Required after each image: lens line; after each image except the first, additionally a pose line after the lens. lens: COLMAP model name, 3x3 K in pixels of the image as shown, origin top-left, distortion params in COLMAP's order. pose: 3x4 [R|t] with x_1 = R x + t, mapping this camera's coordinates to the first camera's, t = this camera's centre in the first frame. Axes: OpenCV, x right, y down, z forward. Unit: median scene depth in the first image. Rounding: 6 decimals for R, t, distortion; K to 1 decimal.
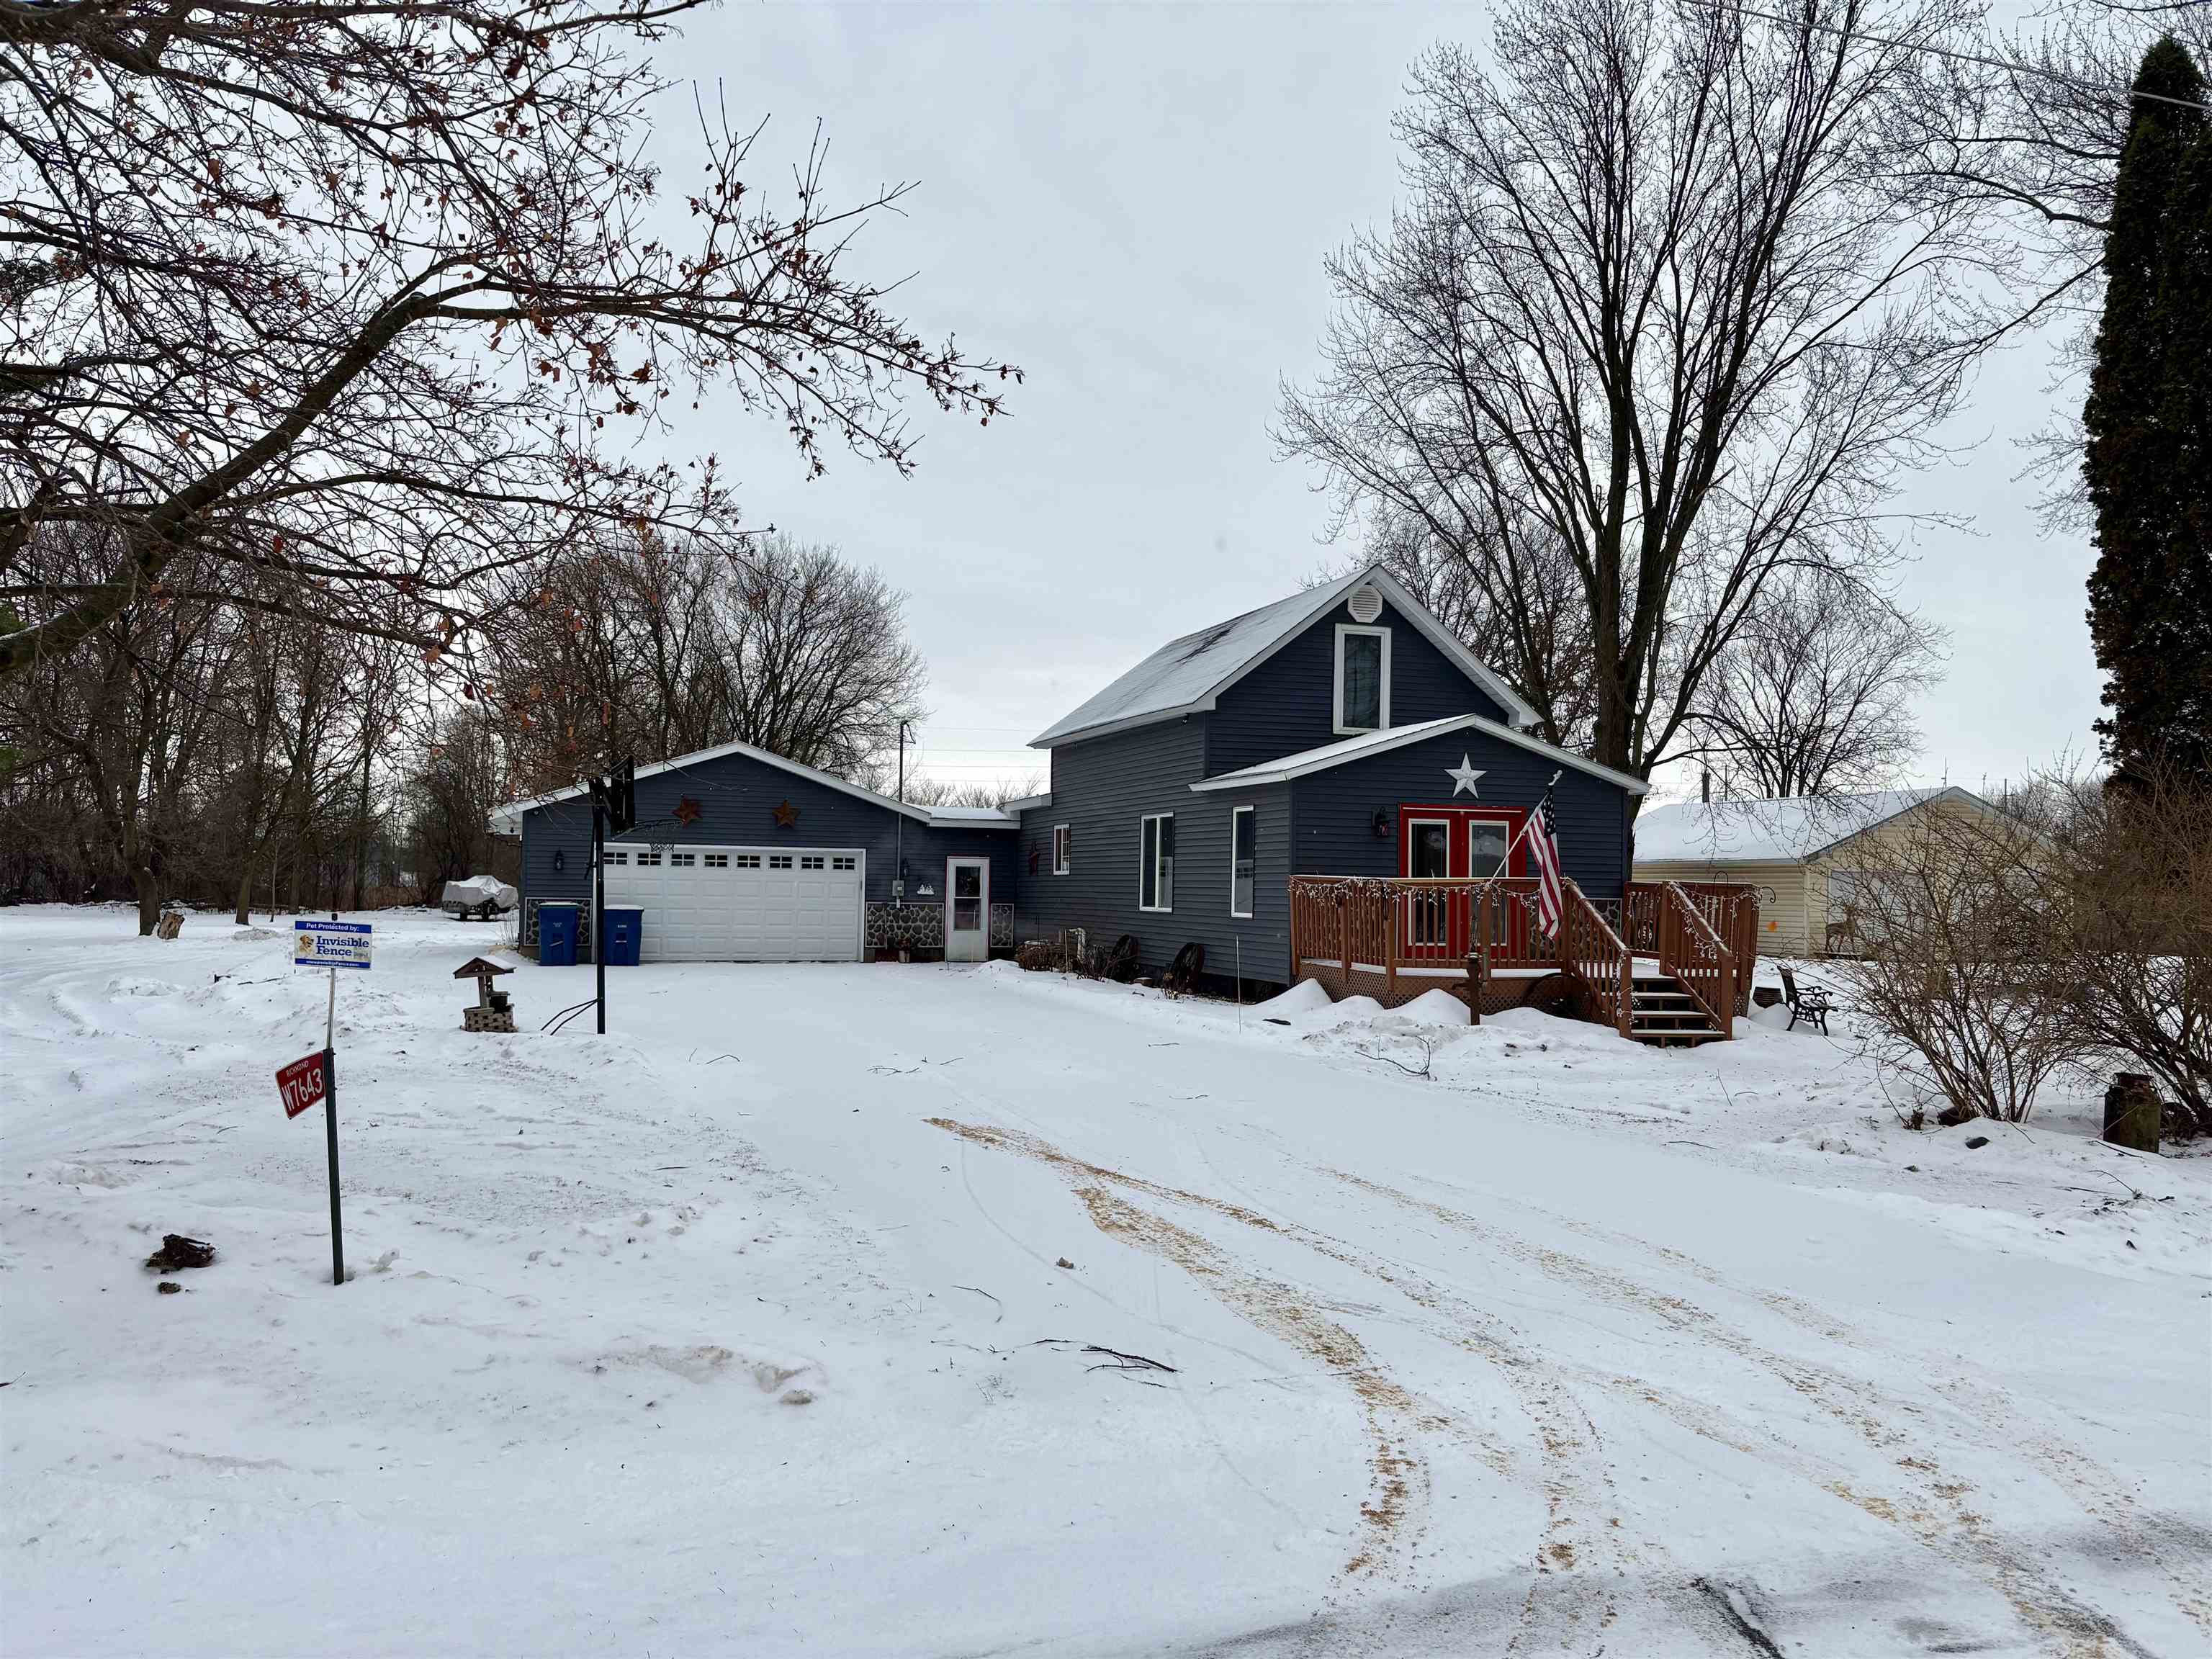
lens RADIAL K [[1682.3, 0, 1109.9], [0, 1682.3, 831.7], [0, 0, 1]] dist [-0.004261, -0.001011]
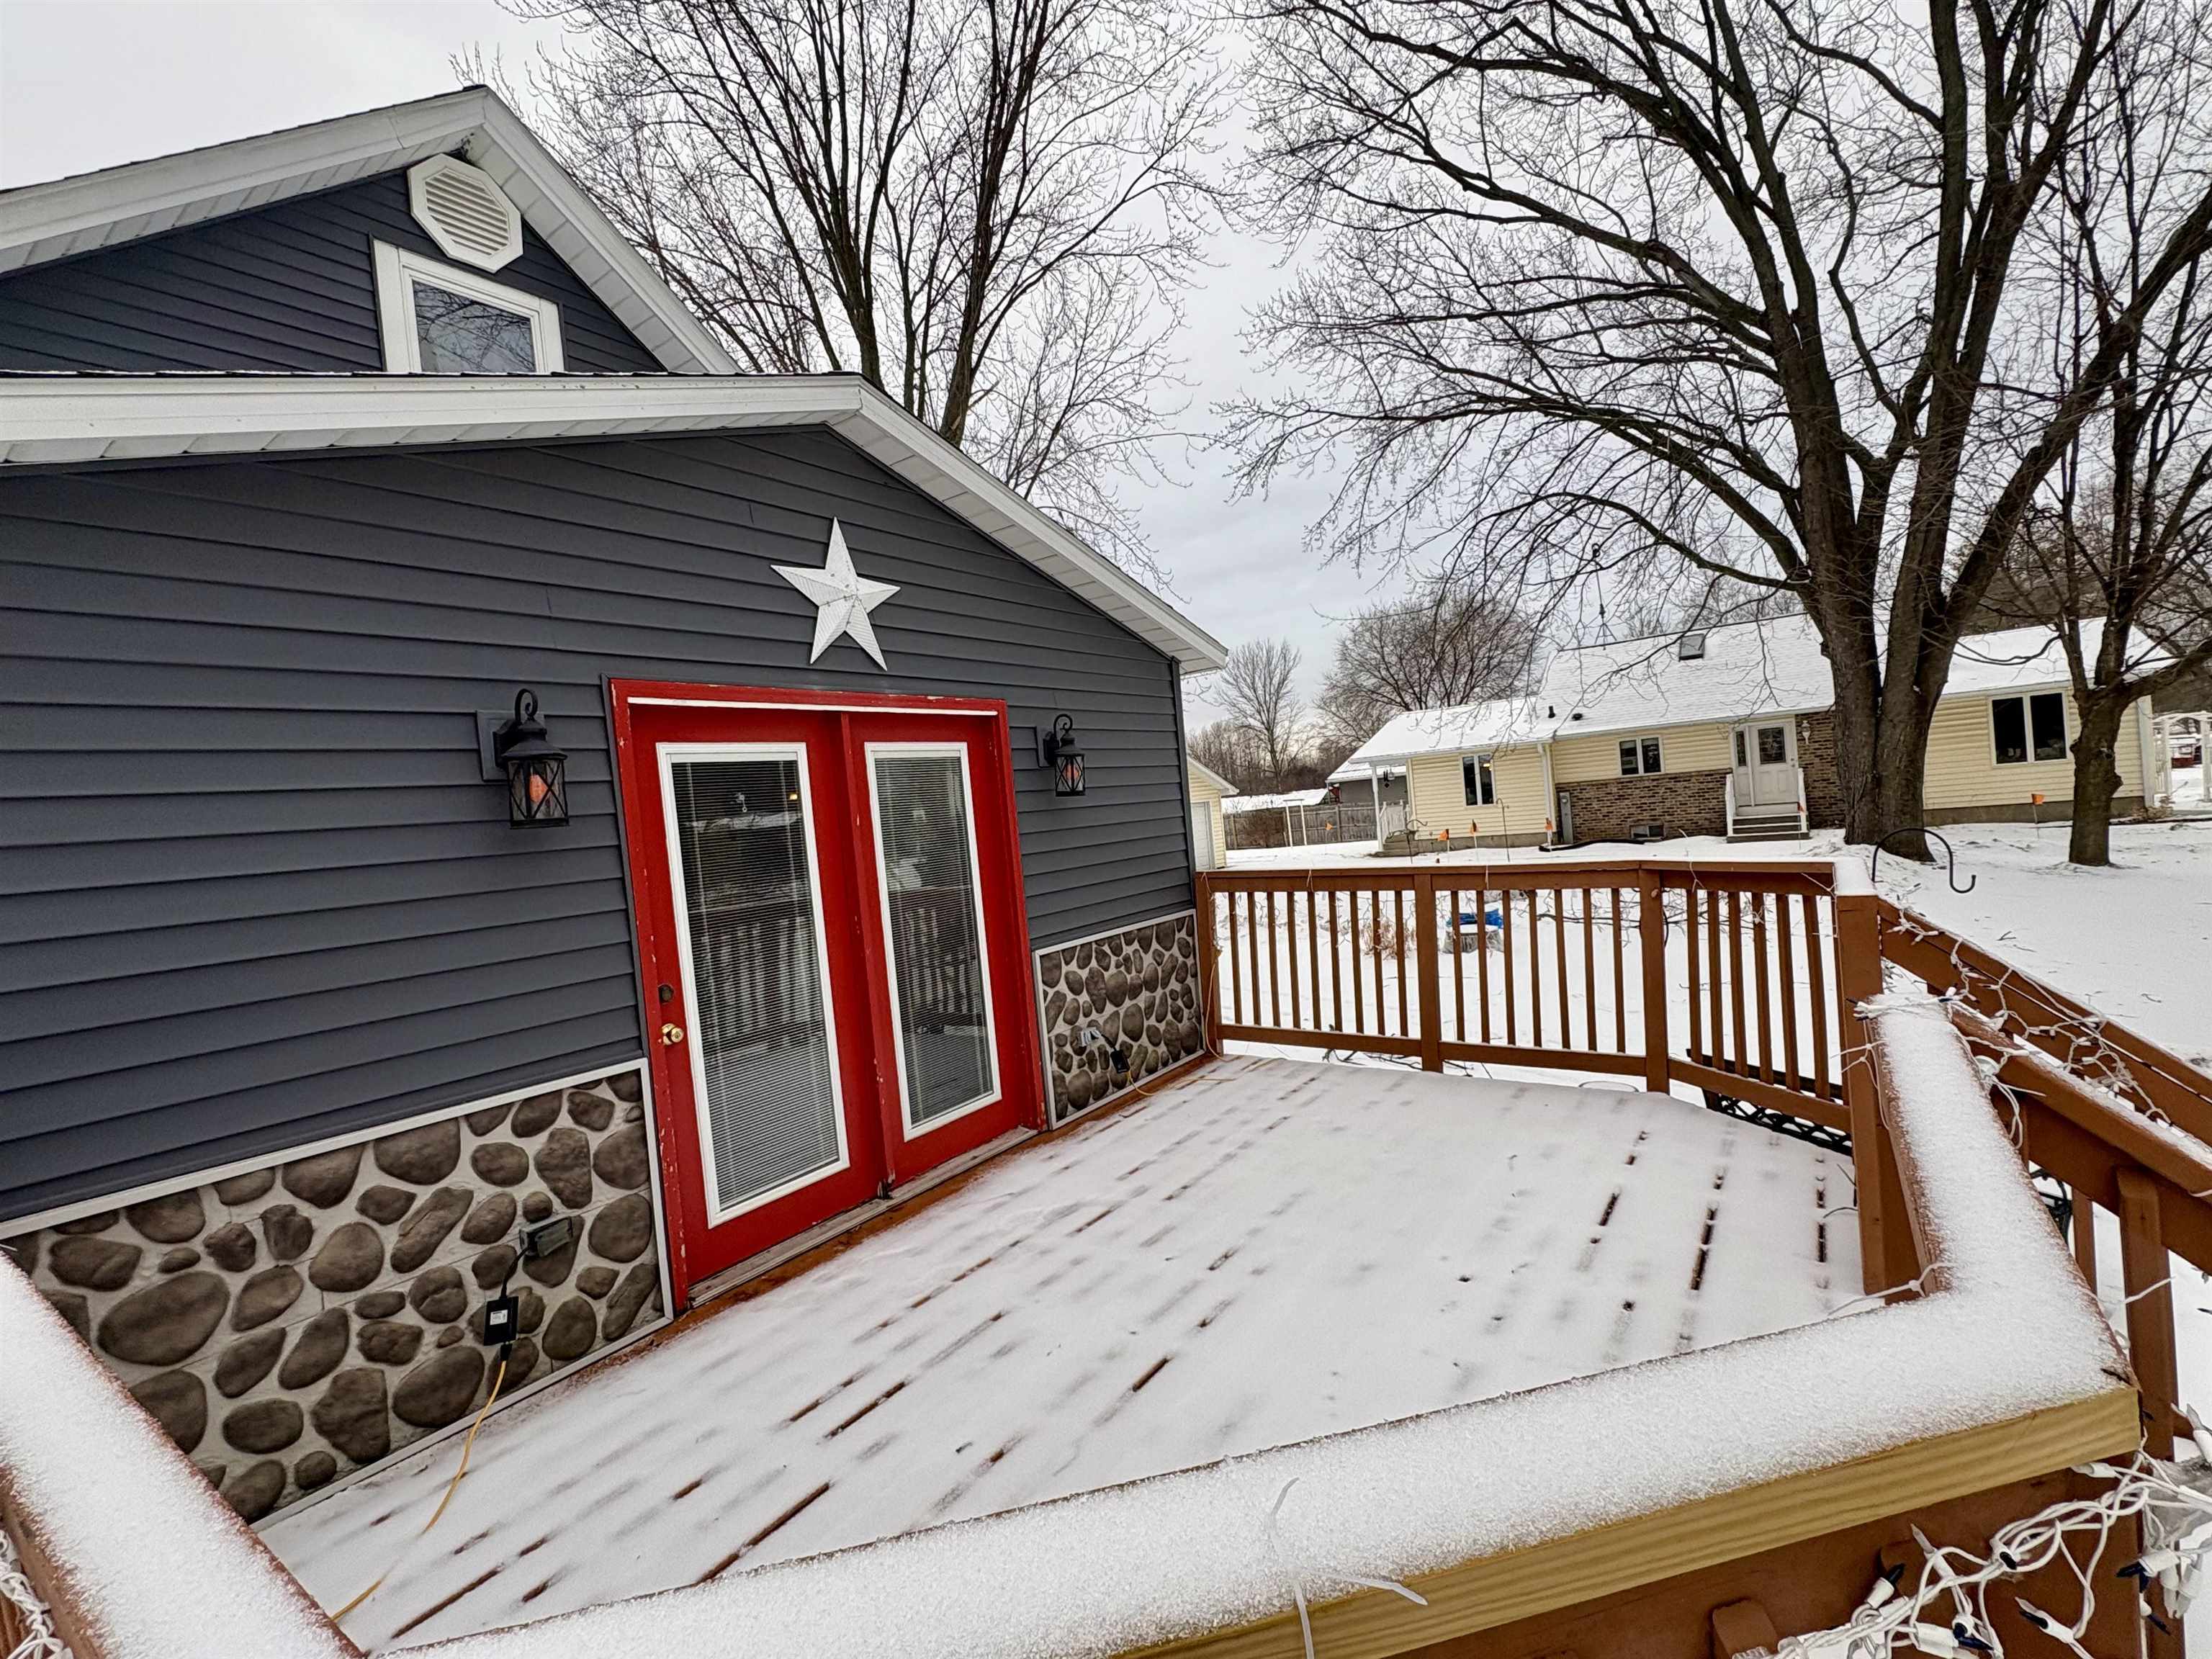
lens RADIAL K [[988.4, 0, 1112.2], [0, 988.4, 830.7], [0, 0, 1]] dist [-0.012426, -0.000210]
pose [[0.815132, -0.100878, 0.570424, 0.101969], [0.086676, 0.994874, 0.052081, 0.002668], [-0.572754, 0.006989, 0.819697, 0.579004]]
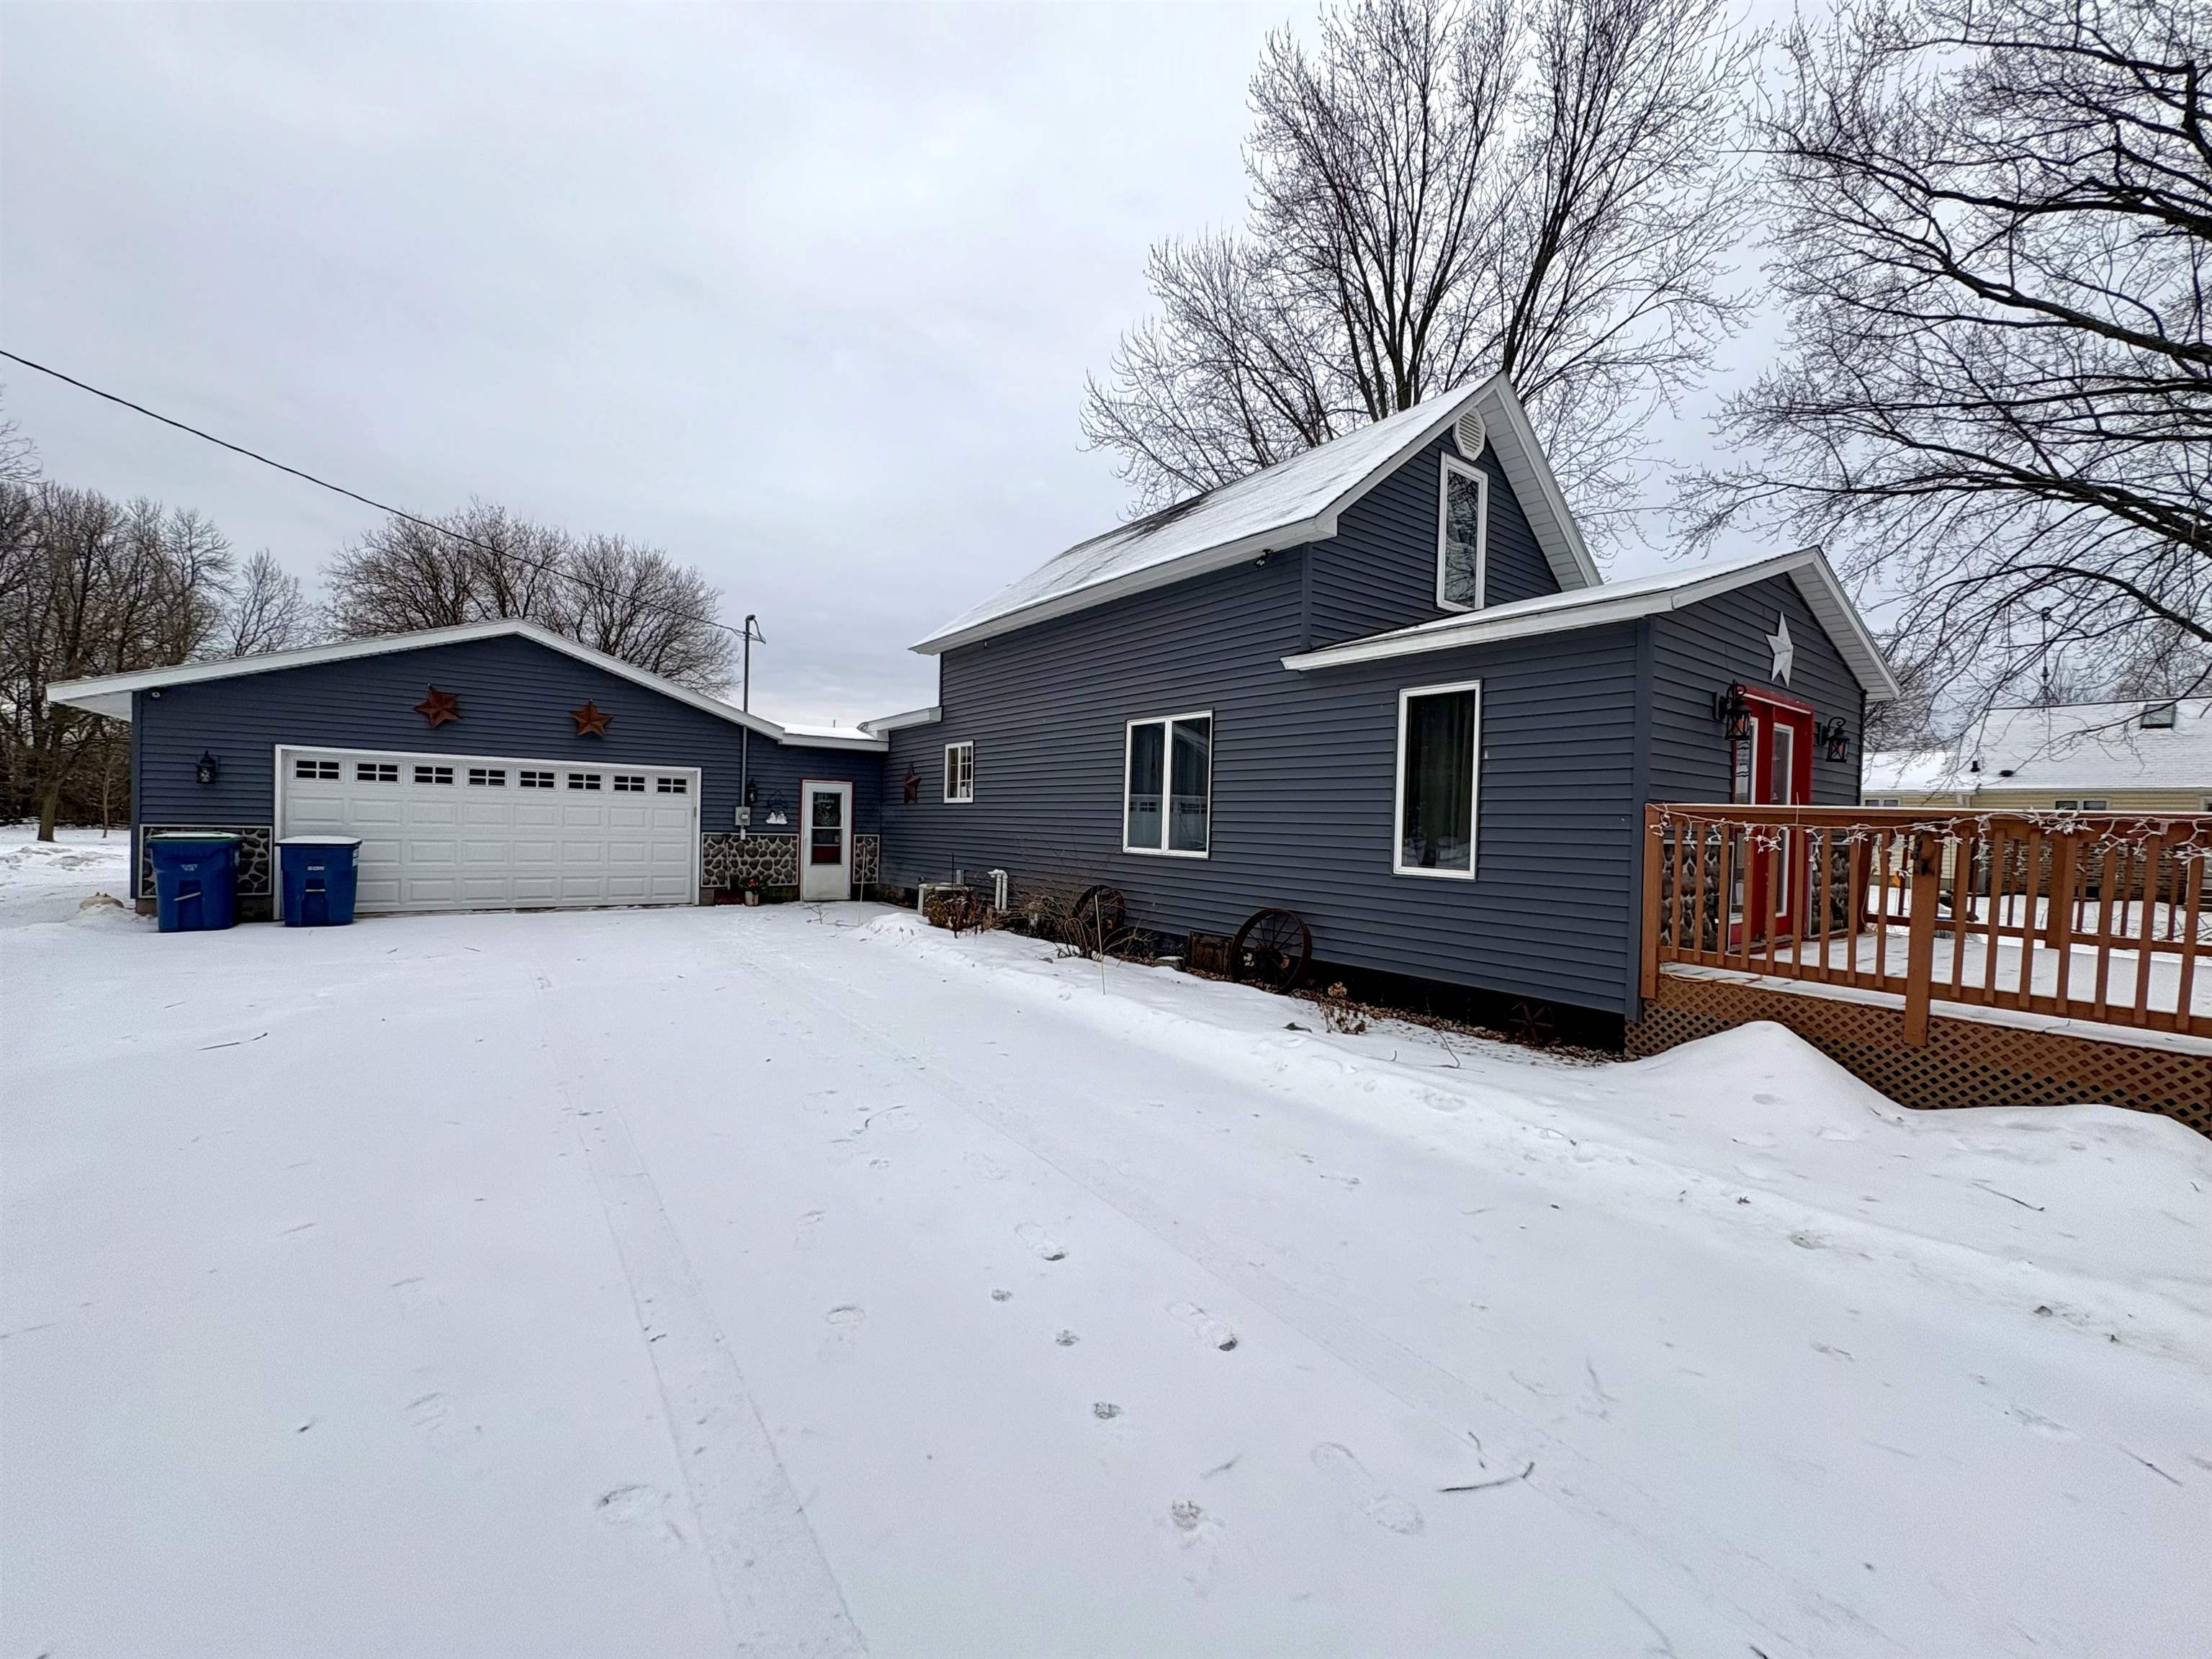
lens RADIAL K [[885.9, 0, 1100.8], [0, 885.9, 830.1], [0, 0, 1]] dist [-0.009606, 0.000052]
pose [[0.955438, 0.007377, 0.295100, -0.086154], [-0.021666, 0.998744, 0.045179, 0.016817], [-0.294396, -0.049559, 0.954398, 0.531022]]
